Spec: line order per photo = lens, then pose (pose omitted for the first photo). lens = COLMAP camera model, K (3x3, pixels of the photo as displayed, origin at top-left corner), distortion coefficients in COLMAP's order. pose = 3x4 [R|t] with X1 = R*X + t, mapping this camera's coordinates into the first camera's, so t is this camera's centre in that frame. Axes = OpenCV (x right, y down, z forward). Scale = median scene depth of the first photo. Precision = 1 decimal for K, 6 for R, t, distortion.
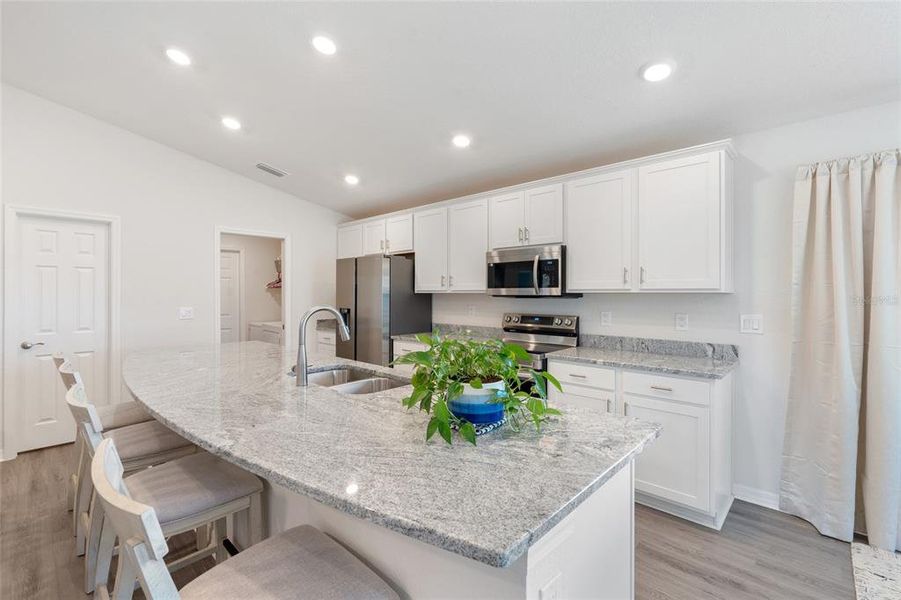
lens RADIAL K [[400.3, 0, 452.1], [0, 400.3, 291.6], [0, 0, 1]] dist [-0.001117, 0.000367]
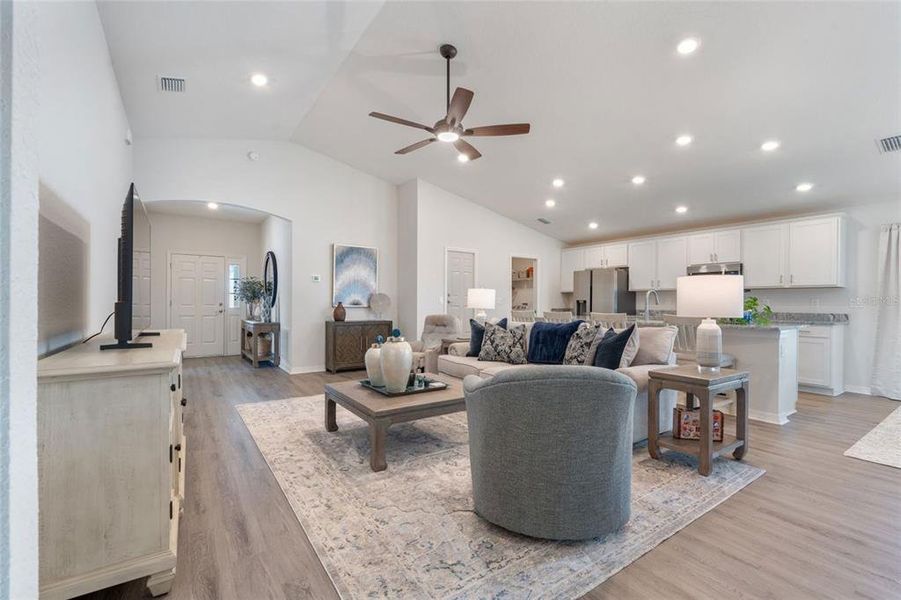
lens RADIAL K [[398.6, 0, 452.3], [0, 398.6, 302.1], [0, 0, 1]] dist [0.000716, 0.000658]
pose [[0.979338, 0.008655, -0.202044, -0.611311], [-0.008522, 0.999963, 0.001528, 0.069333], [0.202050, 0.000225, 0.979375, -1.010001]]
